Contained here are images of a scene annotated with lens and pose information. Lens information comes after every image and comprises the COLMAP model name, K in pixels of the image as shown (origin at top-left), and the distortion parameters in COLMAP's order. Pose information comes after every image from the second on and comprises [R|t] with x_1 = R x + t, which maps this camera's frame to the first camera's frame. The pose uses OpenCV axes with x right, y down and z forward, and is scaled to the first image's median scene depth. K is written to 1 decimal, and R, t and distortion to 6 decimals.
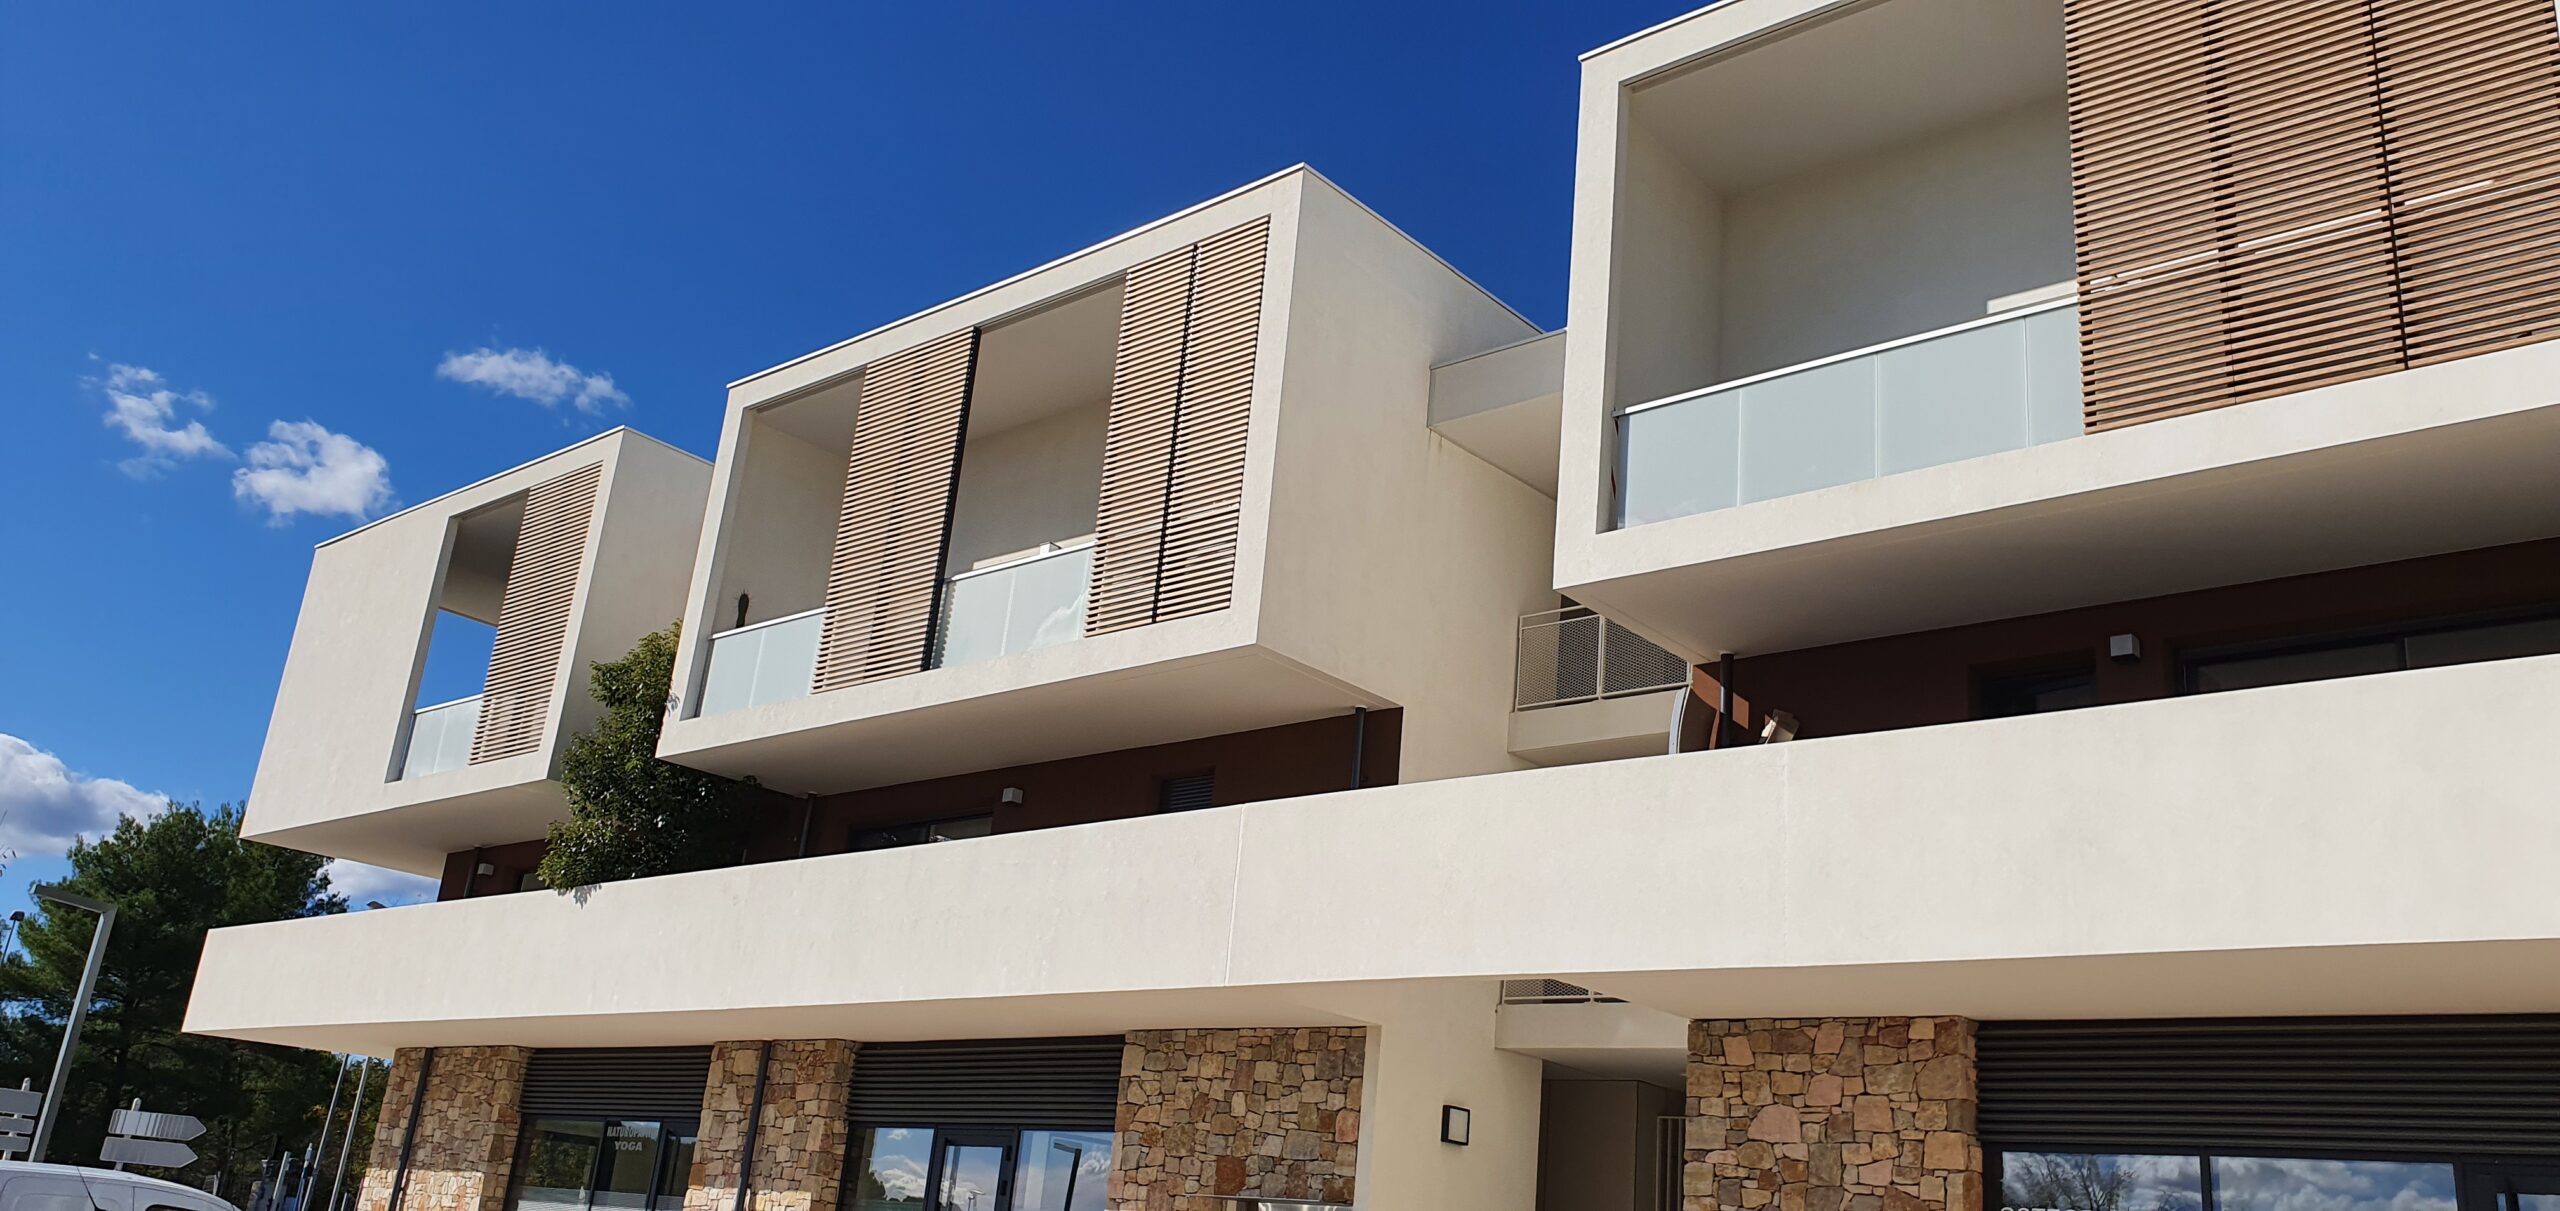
lens RADIAL K [[1985.2, 0, 1203.6], [0, 1985.2, 559.2], [0, 0, 1]] dist [-0.055183, 0.090779]
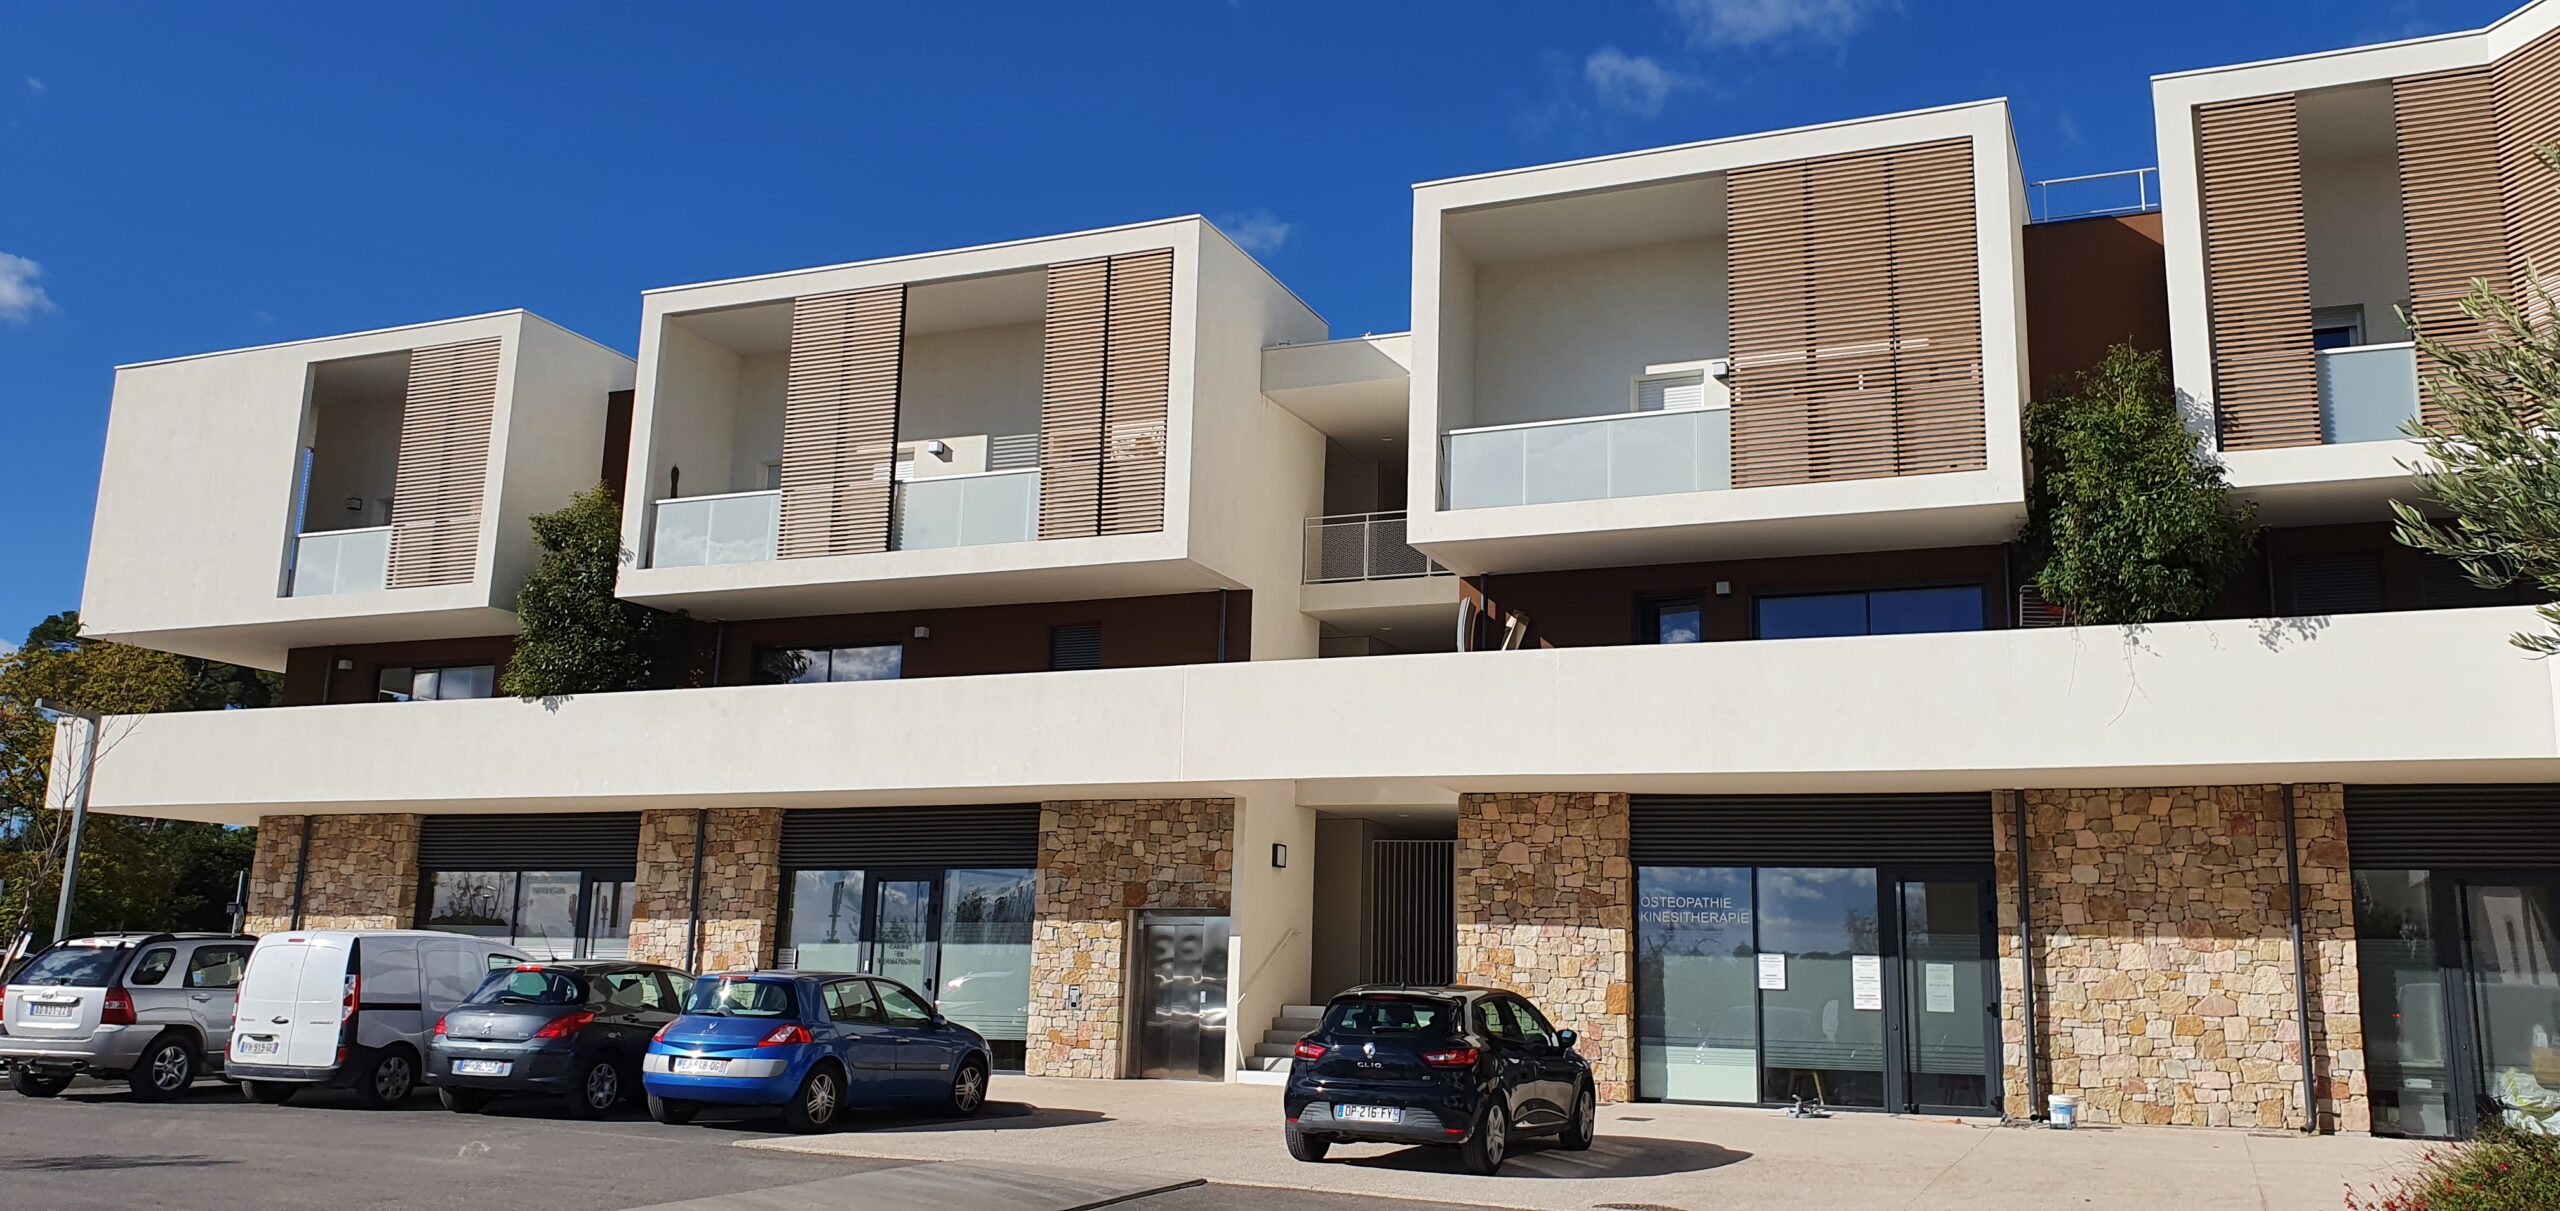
lens RADIAL K [[1963.1, 0, 1280.0], [0, 1963.1, 605.5], [0, 0, 1]] dist [-0.109715, 0.089555]
pose [[0.944315, -0.005257, 0.329000, -0.315176], [-0.051351, 0.985267, 0.163133, -0.133911], [-0.325011, -0.170944, 0.930132, -0.337620]]
